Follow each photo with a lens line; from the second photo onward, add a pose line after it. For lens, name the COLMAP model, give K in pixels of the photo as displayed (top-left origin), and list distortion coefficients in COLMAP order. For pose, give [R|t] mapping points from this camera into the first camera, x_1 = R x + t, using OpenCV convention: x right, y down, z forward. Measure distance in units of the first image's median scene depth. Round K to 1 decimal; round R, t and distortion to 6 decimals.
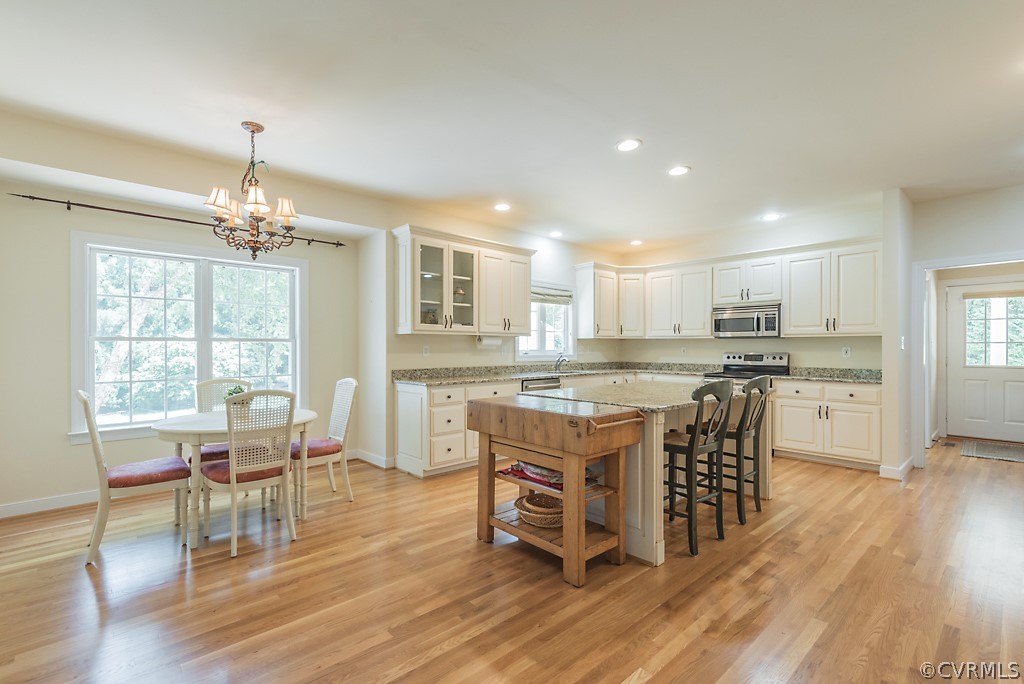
lens RADIAL K [[457.2, 0, 500.8], [0, 457.2, 349.8], [0, 0, 1]] dist [0.016842, -0.006300]
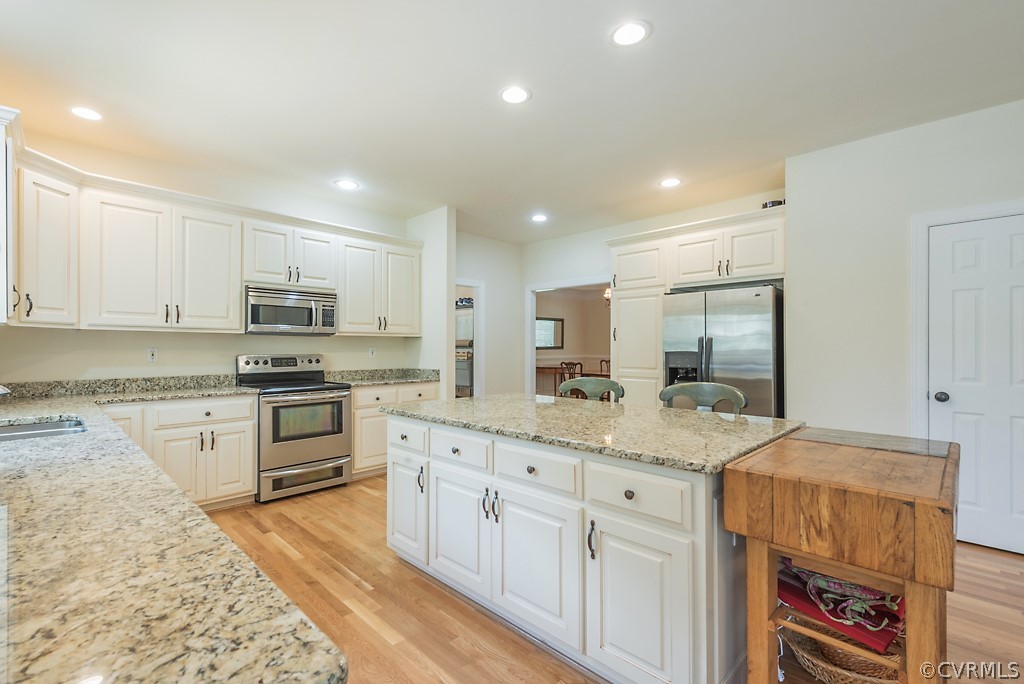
lens RADIAL K [[457.2, 0, 512.9], [0, 457.2, 345.2], [0, 0, 1]] dist [0.016842, -0.006300]
pose [[-0.092281, 0.003343, 0.995727, -0.250370], [0.005404, 0.999981, -0.002857, -0.006339], [-0.995718, 0.005117, -0.092297, 0.827435]]
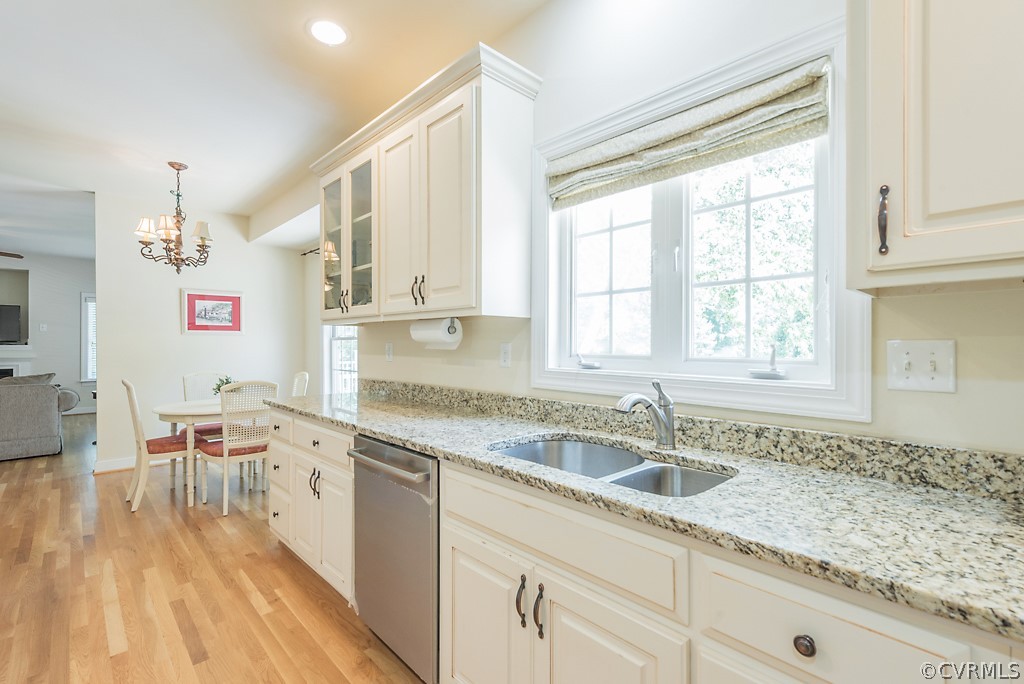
lens RADIAL K [[457.2, 0, 516.0], [0, 457.2, 346.8], [0, 0, 1]] dist [0.016842, -0.006300]
pose [[0.048109, 0.006915, -0.998818, 0.455576], [-0.003582, 0.999971, 0.006751, -0.008861], [0.998836, 0.003253, 0.048132, 1.144592]]
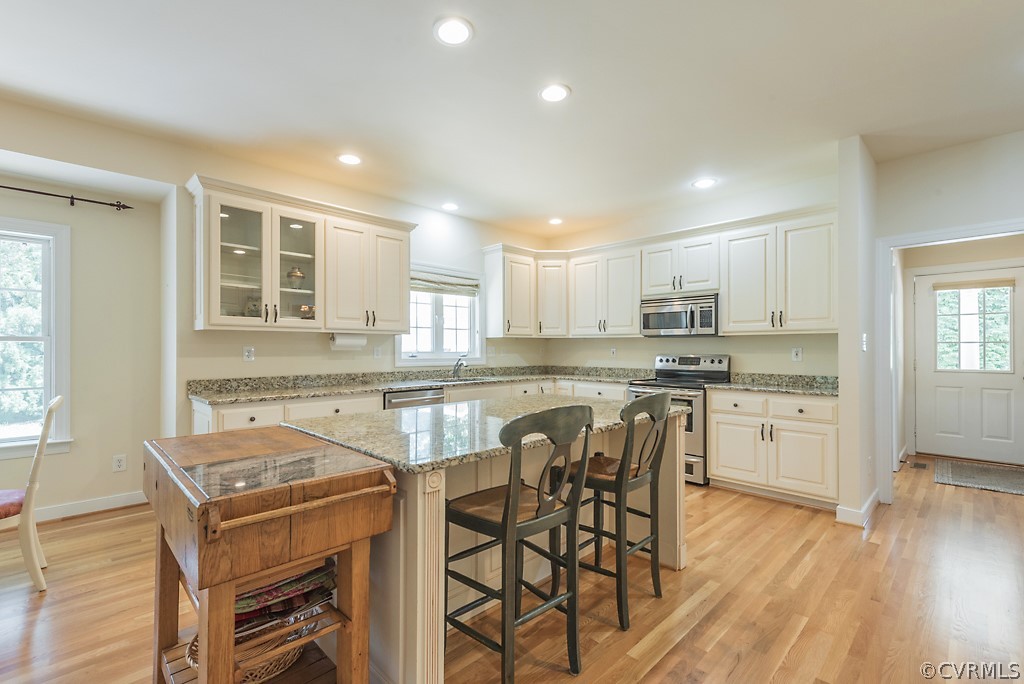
lens RADIAL K [[457.2, 0, 504.2], [0, 457.2, 347.8], [0, 0, 1]] dist [0.016842, -0.006300]
pose [[0.998597, -0.000920, 0.052938, 0.209930], [0.001261, 0.999979, -0.006401, -0.001511], [-0.052931, 0.006459, 0.998577, 0.240750]]
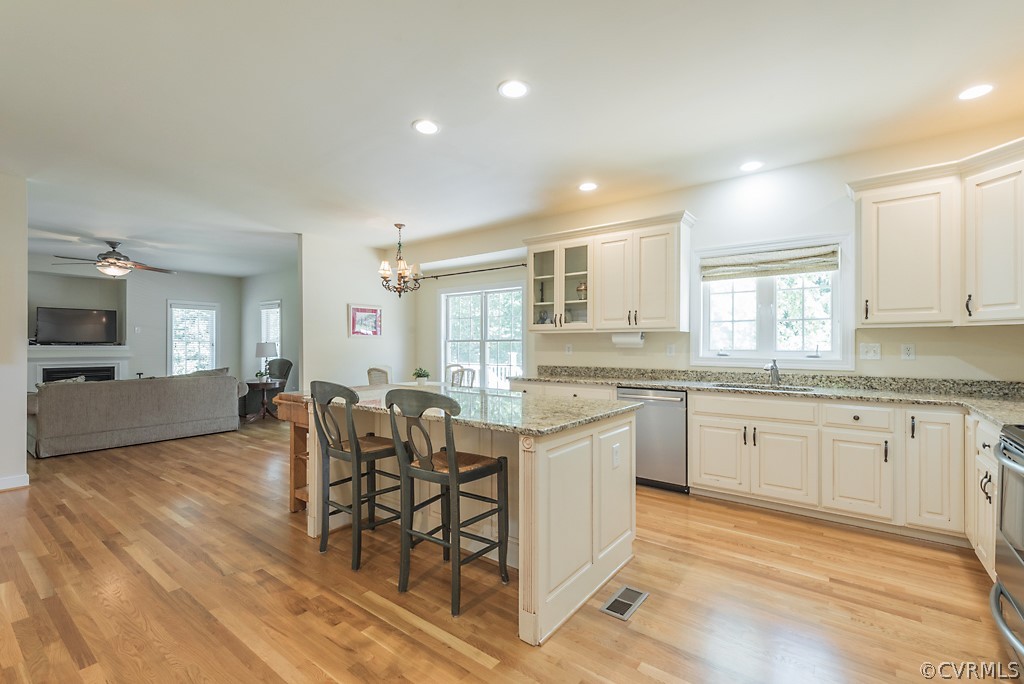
lens RADIAL K [[457.2, 0, 505.2], [0, 457.2, 344.4], [0, 0, 1]] dist [0.016842, -0.006300]
pose [[0.195323, -0.002608, -0.980735, 0.825981], [-0.005348, 0.999979, -0.003724, -0.003850], [0.980724, 0.005972, 0.195305, 0.662076]]
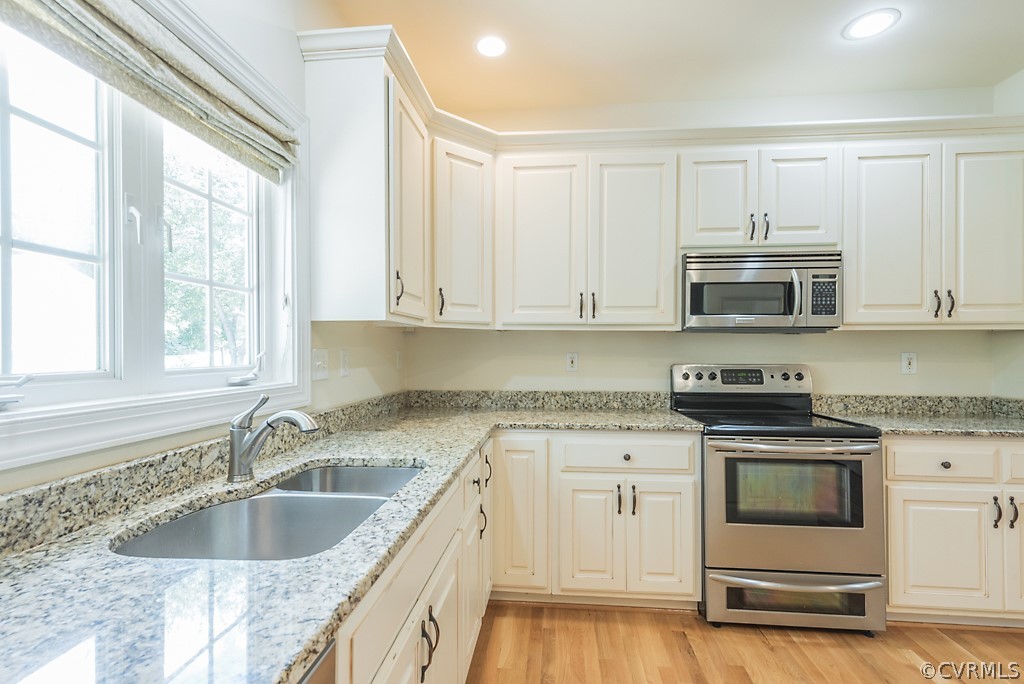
lens RADIAL K [[457.2, 0, 514.8], [0, 457.2, 350.3], [0, 0, 1]] dist [0.016842, -0.006300]
pose [[0.718946, 0.000425, 0.695066, 0.092389], [0.003417, 0.999986, -0.004145, -0.008389], [-0.695058, 0.005355, 0.718934, 0.976995]]
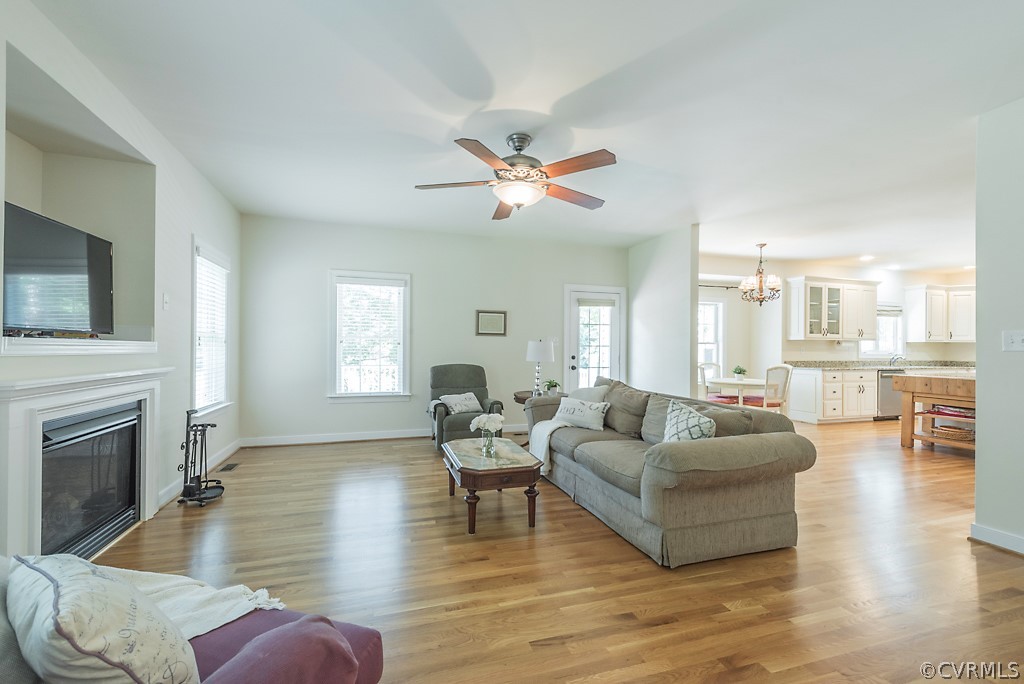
lens RADIAL K [[425.2, 0, 505.7], [0, 425.2, 346.9], [0, 0, 1]] dist [0.014984, -0.000017]
pose [[0.910280, 0.004717, -0.413967, -0.495414], [-0.009010, 0.999924, -0.008420, 0.013023], [0.413896, 0.011395, 0.910253, -0.815159]]
